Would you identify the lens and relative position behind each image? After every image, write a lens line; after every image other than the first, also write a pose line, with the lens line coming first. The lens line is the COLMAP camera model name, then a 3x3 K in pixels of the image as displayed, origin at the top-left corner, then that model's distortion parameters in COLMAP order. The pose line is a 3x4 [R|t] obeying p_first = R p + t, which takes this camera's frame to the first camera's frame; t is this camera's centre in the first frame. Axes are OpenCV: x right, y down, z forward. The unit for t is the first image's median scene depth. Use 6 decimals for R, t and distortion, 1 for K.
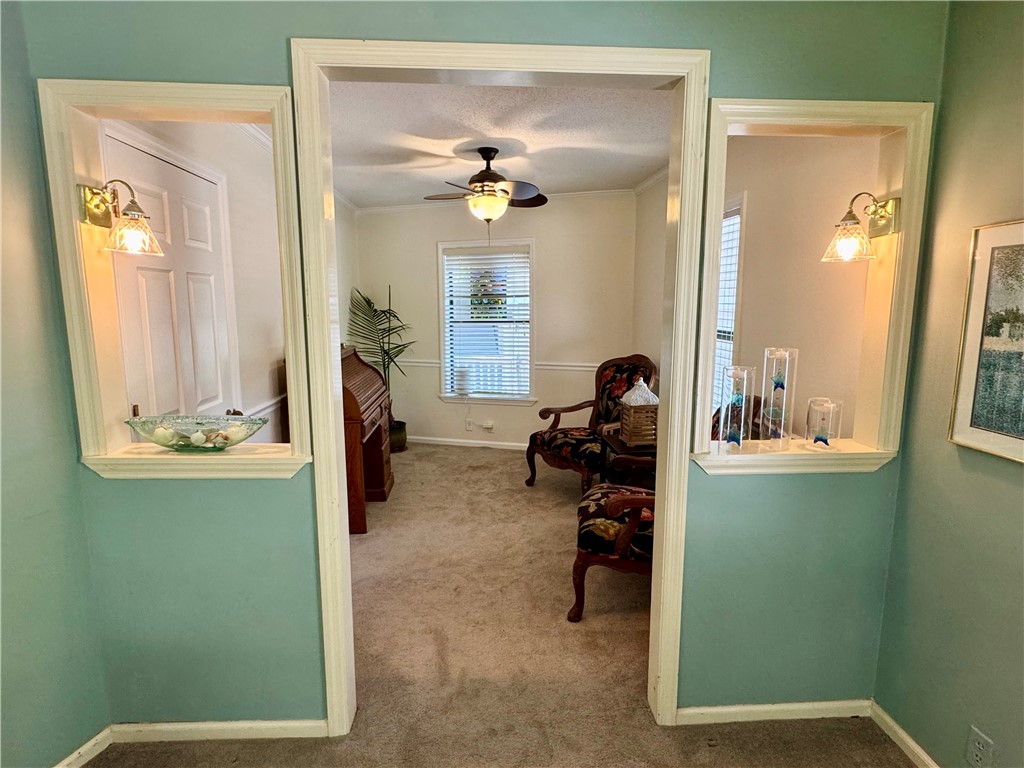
lens RADIAL K [[552.8, 0, 507.2], [0, 552.8, 384.4], [0, 0, 1]] dist [-0.007466, -0.000686]
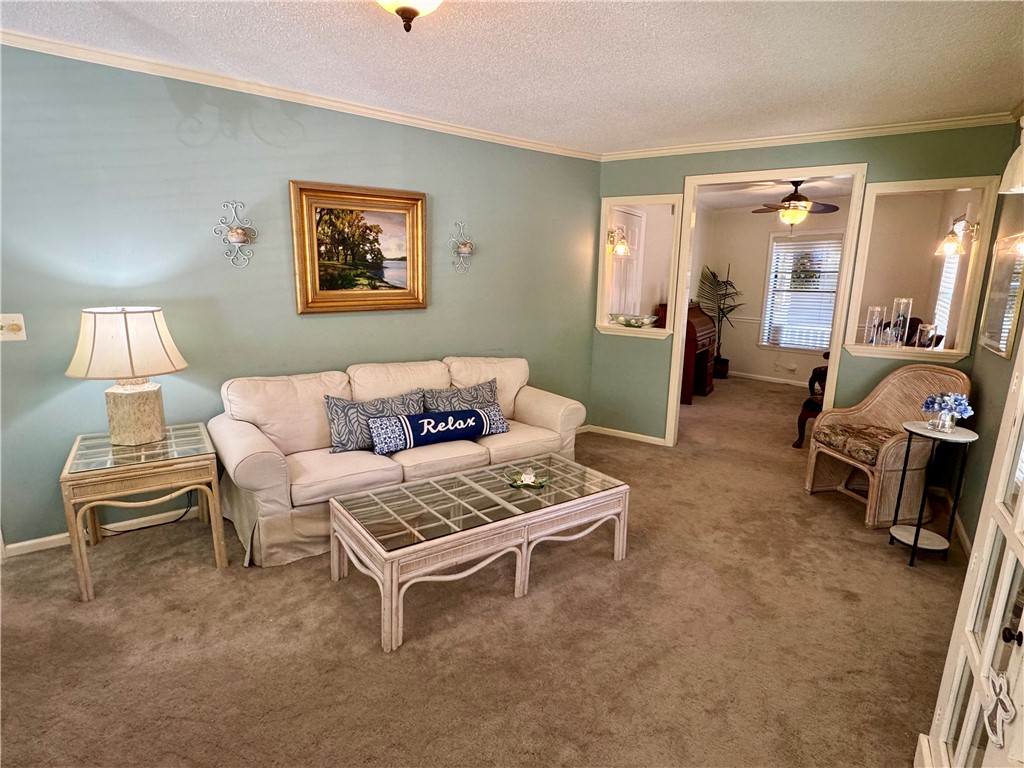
lens RADIAL K [[534.1, 0, 507.8], [0, 534.1, 387.4], [0, 0, 1]] dist [-0.012518, 0.000013]
pose [[0.810996, 0.133387, -0.569644, 0.210401], [-0.101545, 0.990977, 0.087478, 0.108453], [0.576173, -0.013100, 0.817223, -0.658888]]
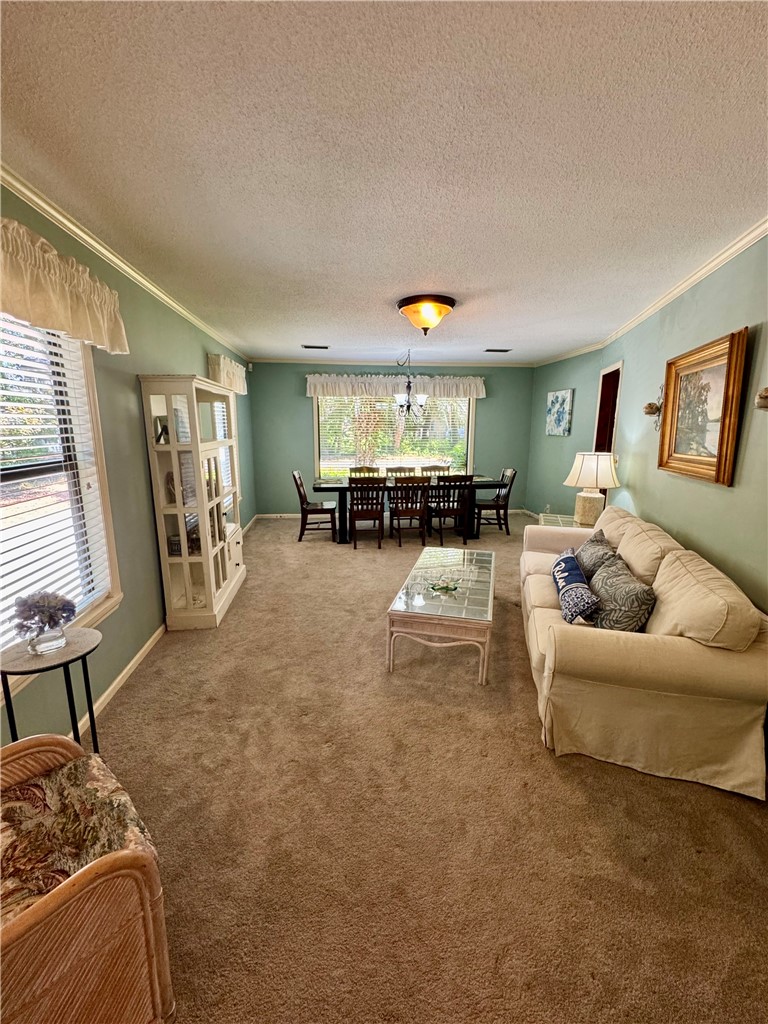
lens RADIAL K [[414.8, 0, 383.7], [0, 414.8, 515.1], [0, 0, 1]] dist [-0.005985, 0.000057]
pose [[-0.998232, 0.012520, -0.058096, 0.016586], [-0.008506, 0.937394, 0.348167, -0.072889], [0.058818, 0.348046, -0.935630, 0.476389]]
